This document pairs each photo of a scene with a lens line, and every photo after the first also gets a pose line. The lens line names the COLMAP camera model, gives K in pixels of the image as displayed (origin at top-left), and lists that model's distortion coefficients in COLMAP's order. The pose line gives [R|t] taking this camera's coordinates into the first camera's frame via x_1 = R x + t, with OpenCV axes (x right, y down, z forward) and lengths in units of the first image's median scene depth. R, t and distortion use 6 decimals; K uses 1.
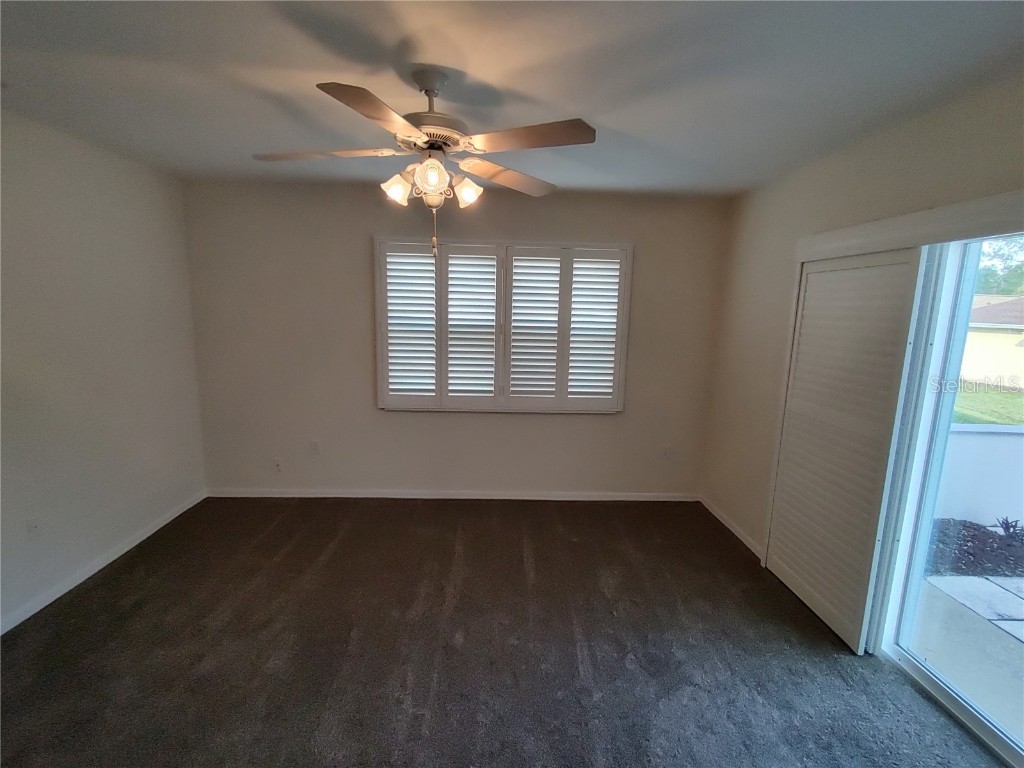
lens RADIAL K [[459.3, 0, 513.0], [0, 459.3, 380.3], [0, 0, 1]] dist [0.001612, -0.000156]
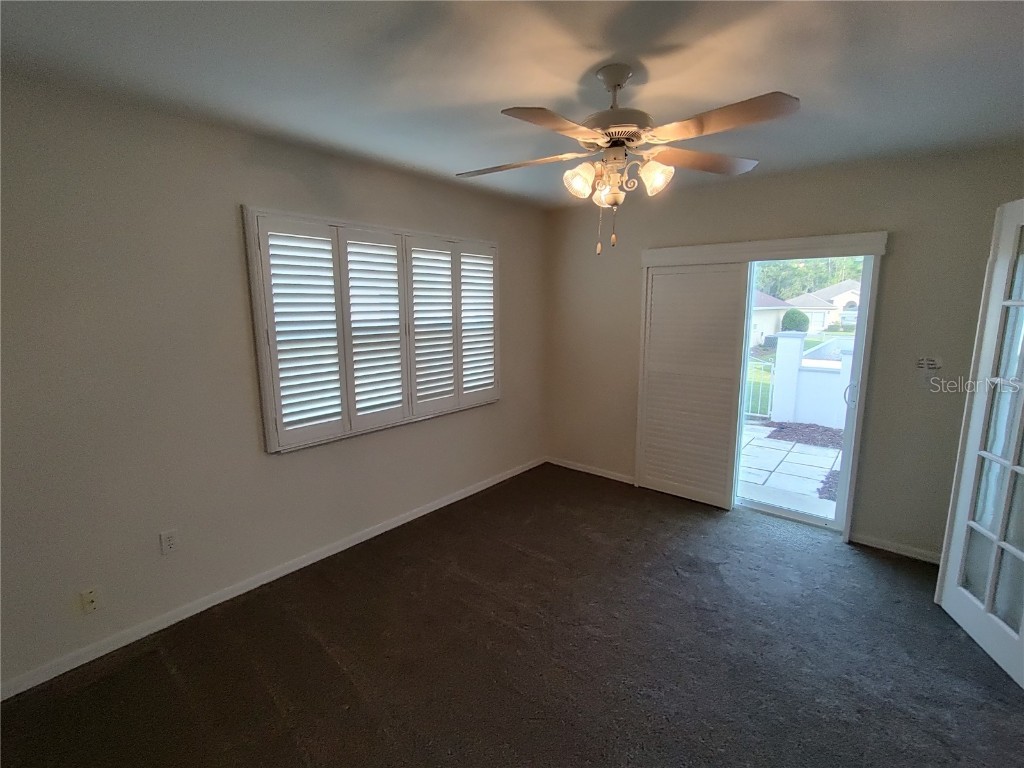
lens RADIAL K [[464.9, 0, 513.0], [0, 464.9, 381.4], [0, 0, 1]] dist [-0.003253, -0.000081]
pose [[0.675848, -0.147682, 0.722094, -0.551221], [0.134602, 0.987975, 0.076077, -0.053160], [-0.724646, 0.045779, 0.687599, 0.244364]]
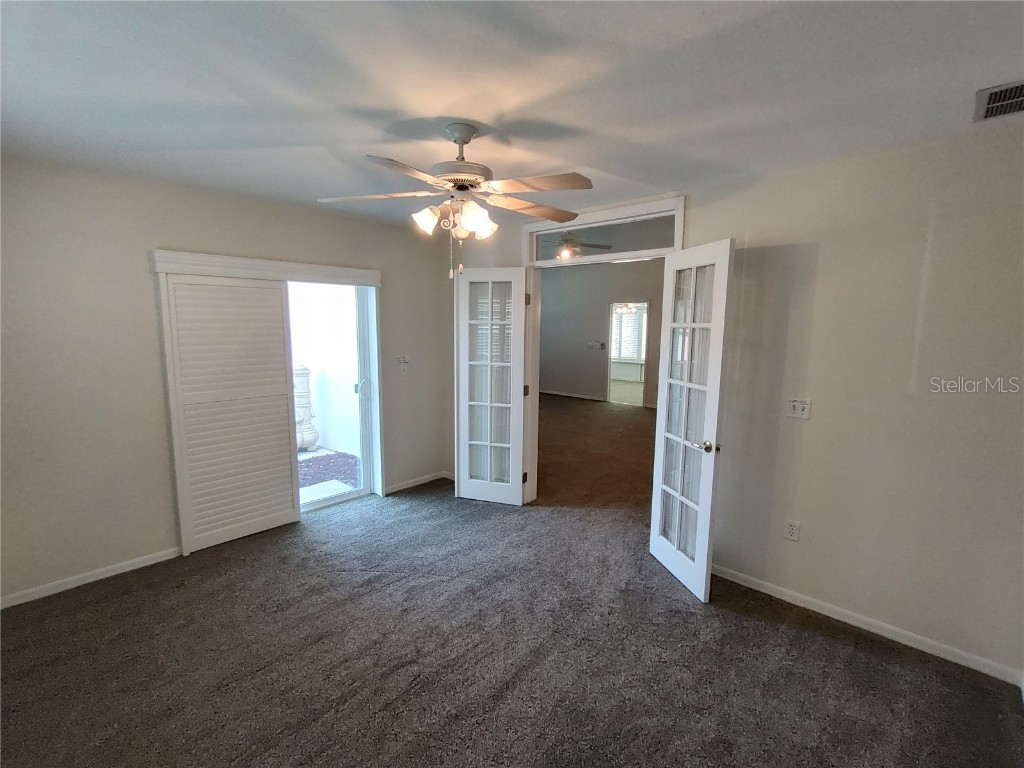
lens RADIAL K [[464.9, 0, 513.0], [0, 464.9, 381.4], [0, 0, 1]] dist [-0.003253, -0.000081]
pose [[-0.691276, -0.125480, 0.711613, -0.573542], [0.085684, 0.963624, 0.253152, -0.158535], [-0.717493, 0.235972, -0.655379, 0.882922]]
